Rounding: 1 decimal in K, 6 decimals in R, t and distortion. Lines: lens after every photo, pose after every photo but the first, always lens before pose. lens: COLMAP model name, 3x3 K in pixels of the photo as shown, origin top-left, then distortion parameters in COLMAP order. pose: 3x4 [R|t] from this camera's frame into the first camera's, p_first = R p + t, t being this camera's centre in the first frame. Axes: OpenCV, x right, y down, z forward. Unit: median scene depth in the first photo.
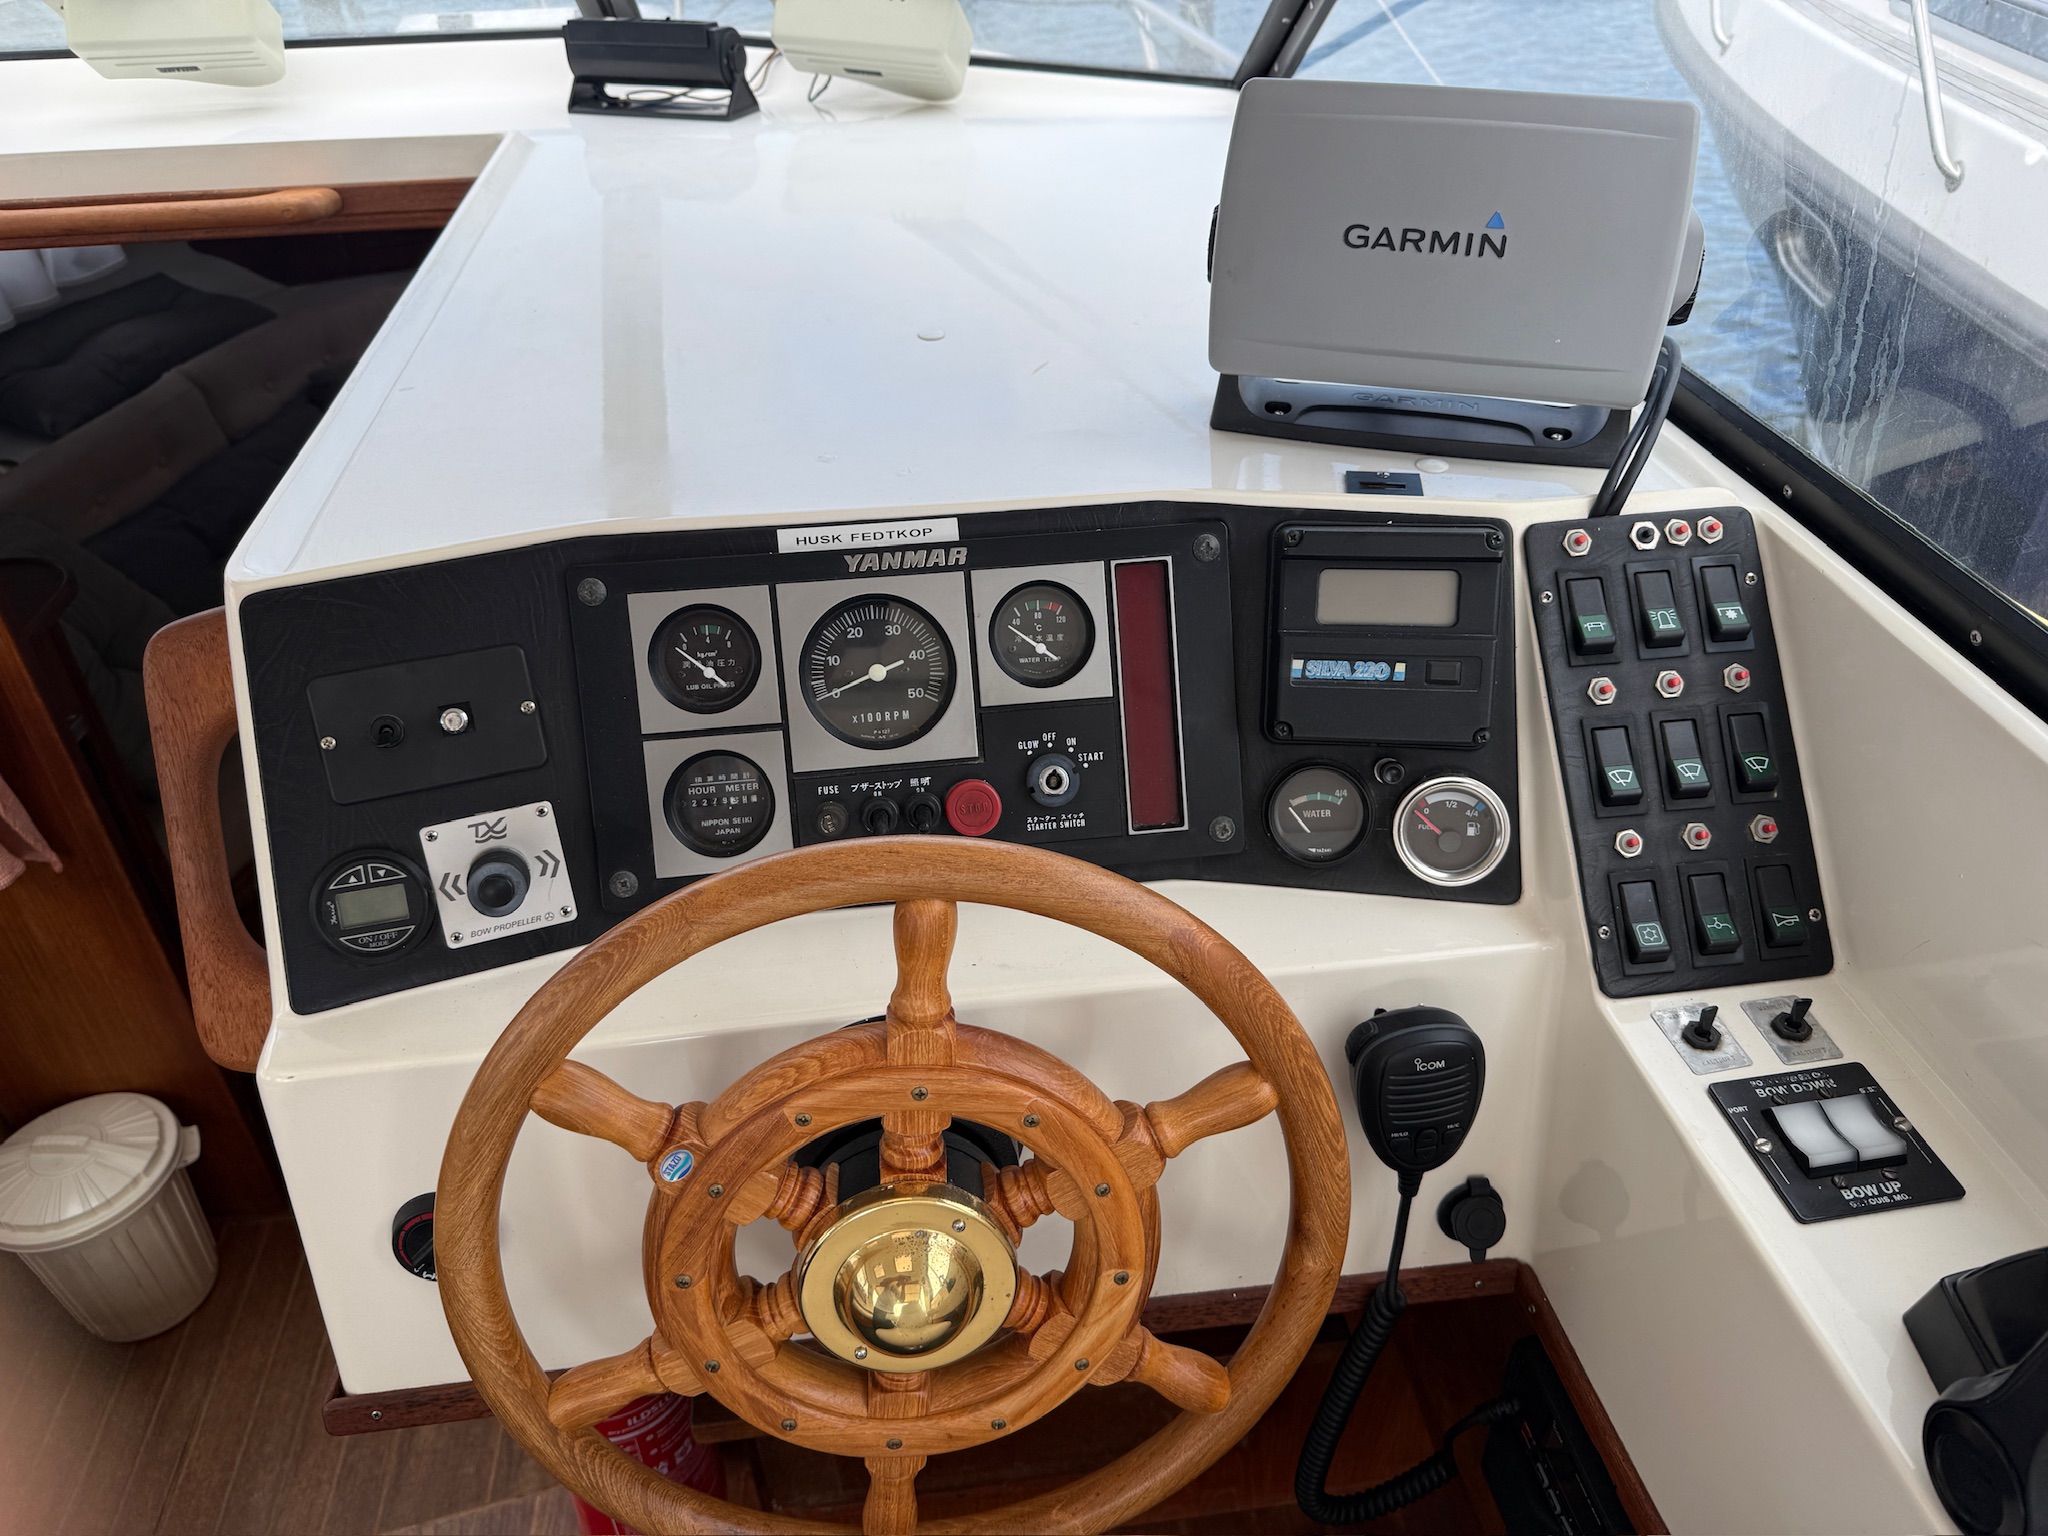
lens RADIAL K [[1449.7, 0, 1036.1], [0, 1449.7, 755.9], [0, 0, 1]] dist [0.008430, -0.027445]
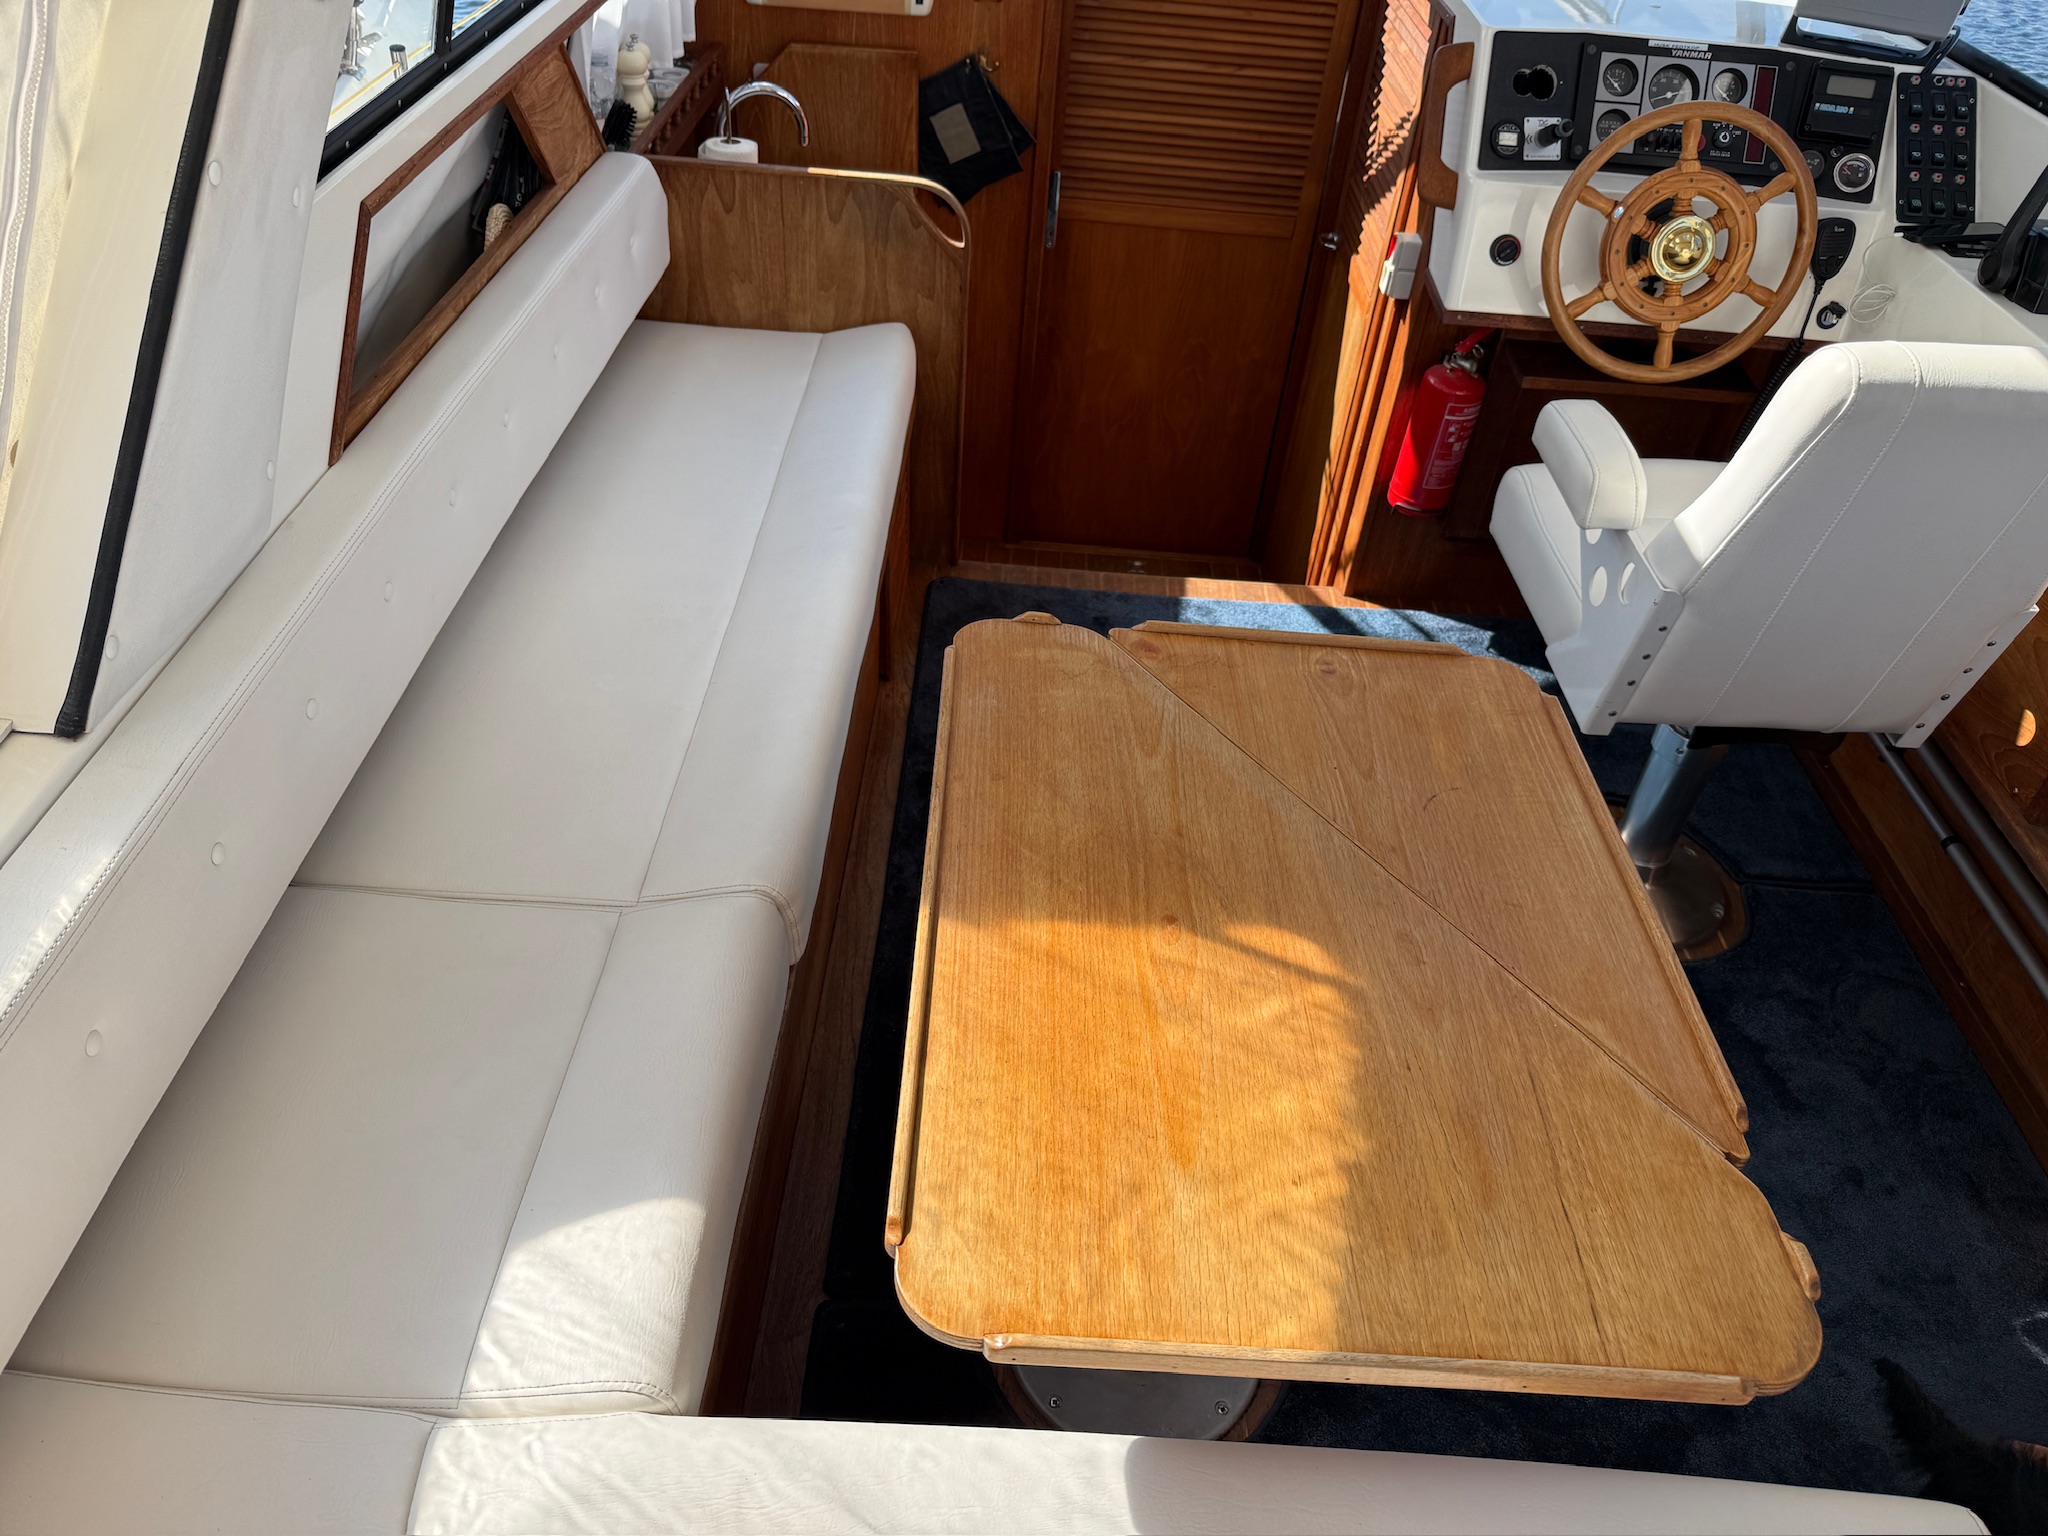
lens RADIAL K [[1449.7, 0, 1001.5], [0, 1449.7, 779.7], [0, 0, 1]] dist [0.008430, -0.027445]
pose [[0.984649, 0.161118, -0.067143, -1.063284], [-0.155900, 0.984780, 0.076836, 1.352644], [0.078501, -0.065189, 0.994780, -2.228421]]
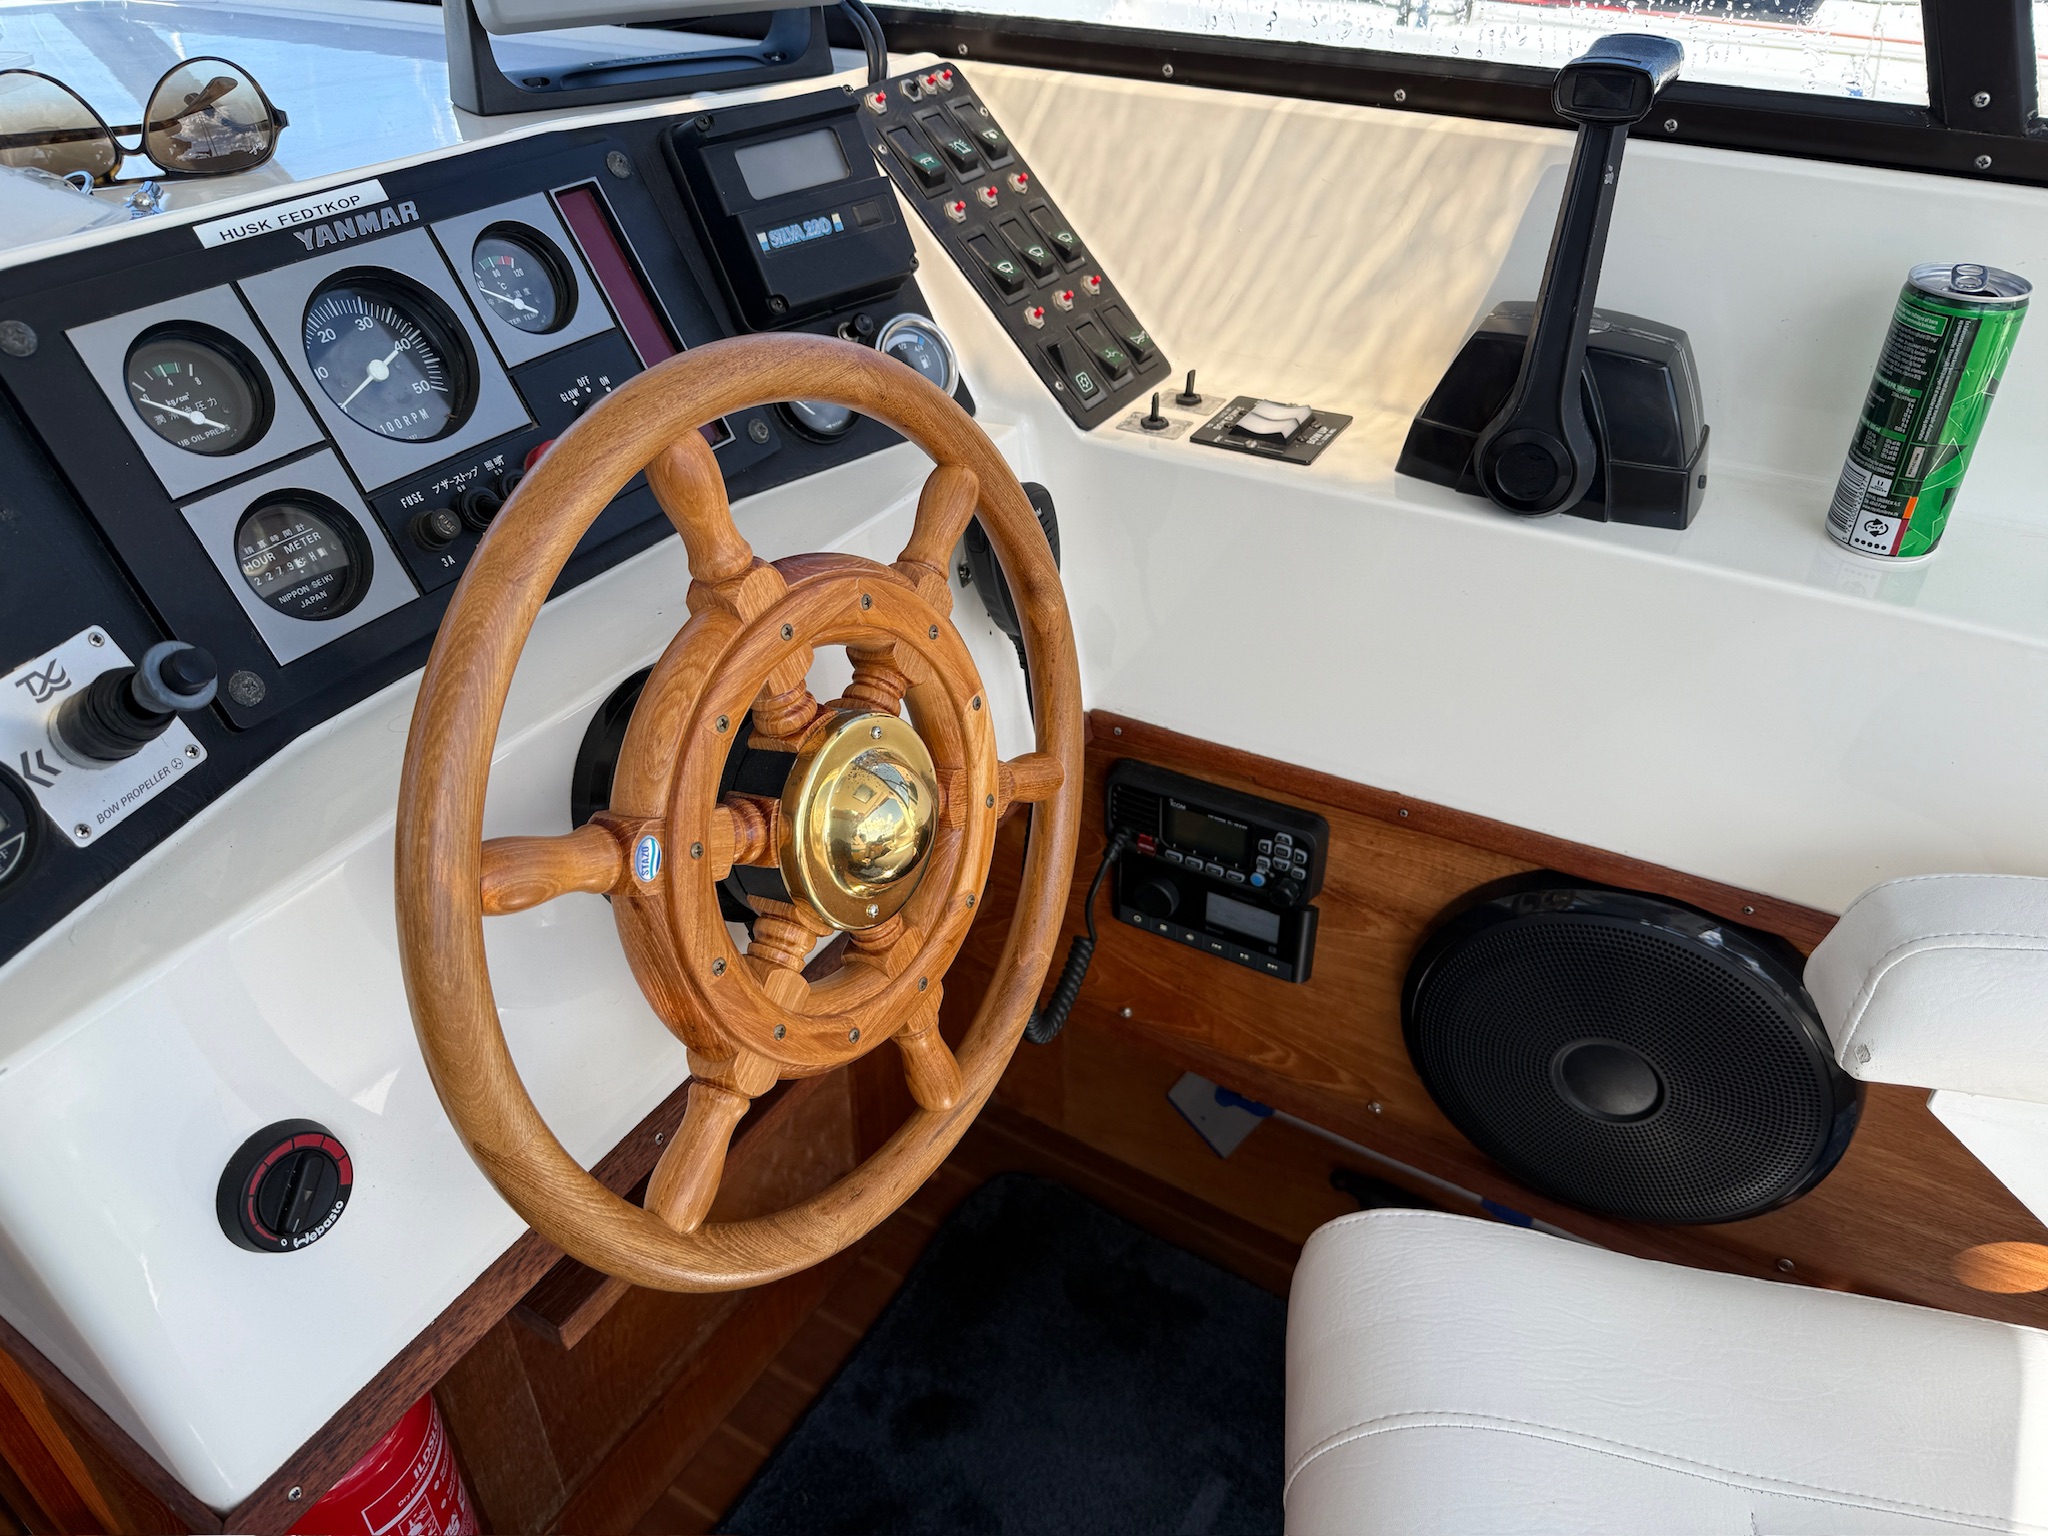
lens RADIAL K [[1449.7, 0, 1028.3], [0, 1449.7, 775.3], [0, 0, 1]] dist [0.008430, -0.027445]
pose [[0.615286, -0.441565, 0.653026, -0.551922], [0.450907, 0.876634, 0.167916, 0.186549], [-0.646611, 0.191138, 0.738486, 0.165626]]
